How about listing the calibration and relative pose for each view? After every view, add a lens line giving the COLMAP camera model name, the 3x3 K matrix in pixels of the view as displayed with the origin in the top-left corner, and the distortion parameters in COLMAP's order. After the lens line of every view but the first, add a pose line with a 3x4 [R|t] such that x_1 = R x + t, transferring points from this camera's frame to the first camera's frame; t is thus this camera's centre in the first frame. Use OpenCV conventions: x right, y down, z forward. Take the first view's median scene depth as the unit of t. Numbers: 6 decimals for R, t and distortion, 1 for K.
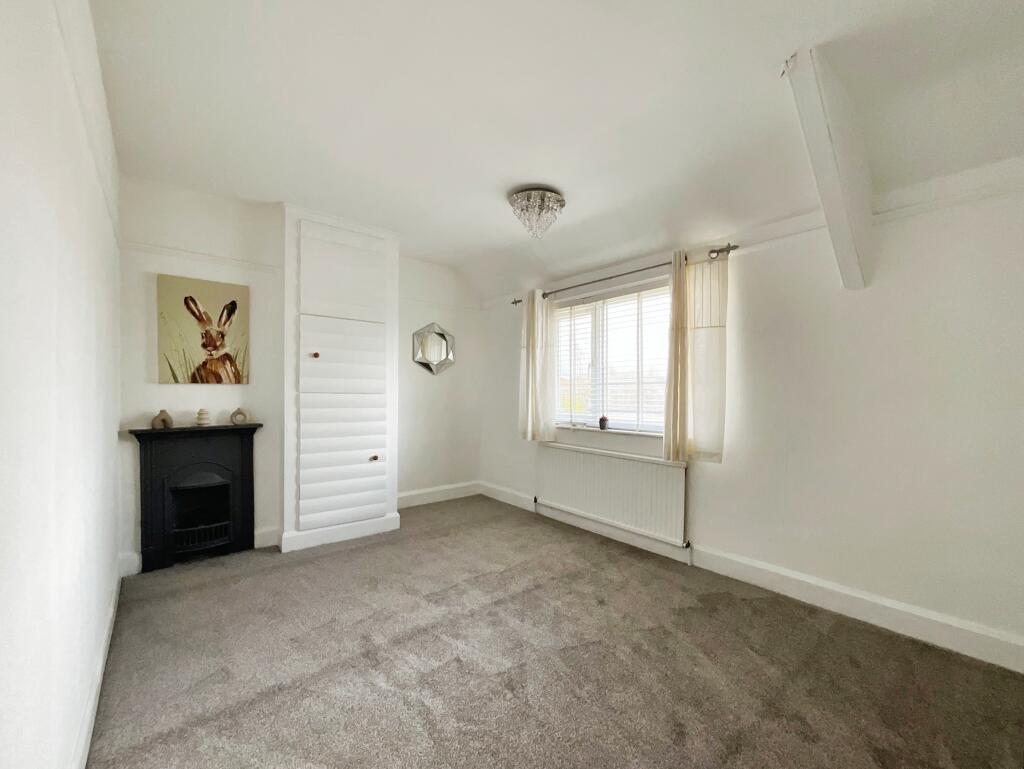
lens RADIAL K [[421.0, 0, 508.5], [0, 421.0, 391.4], [0, 0, 1]] dist [-0.001168, -0.000096]
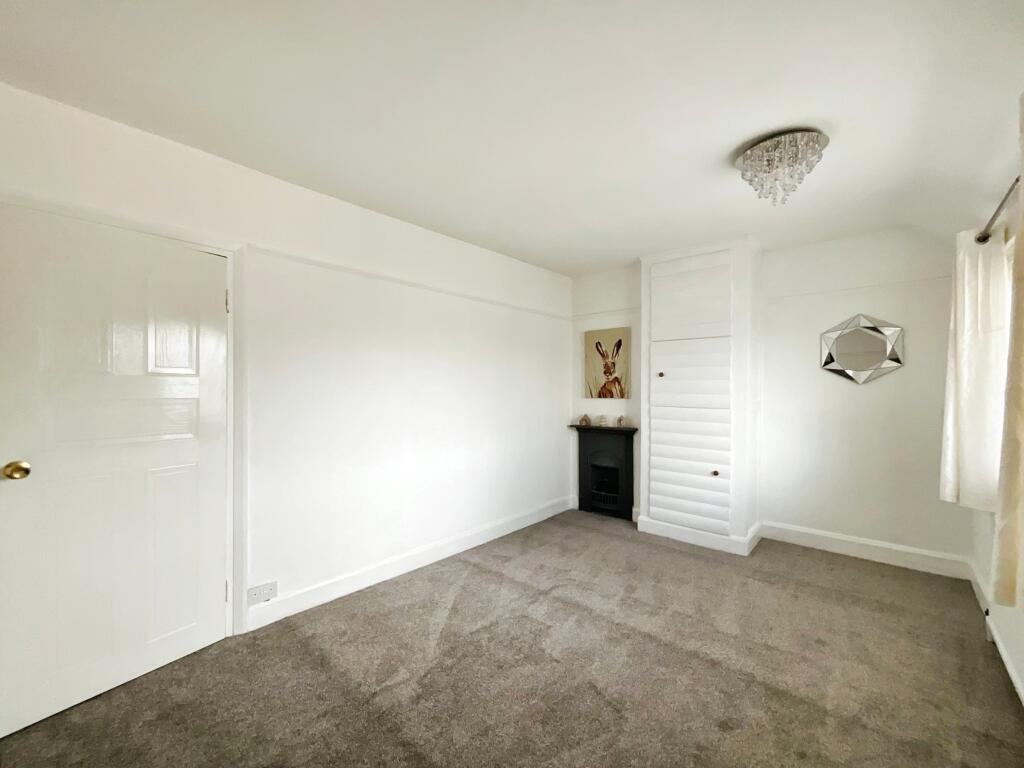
lens RADIAL K [[414.4, 0, 510.8], [0, 414.4, 386.3], [0, 0, 1]] dist [-0.000549, -0.000328]
pose [[0.157773, -0.012573, -0.987395, 0.678281], [-0.000613, 0.999917, -0.012831, -0.040802], [0.987475, 0.002630, 0.157753, 0.428694]]
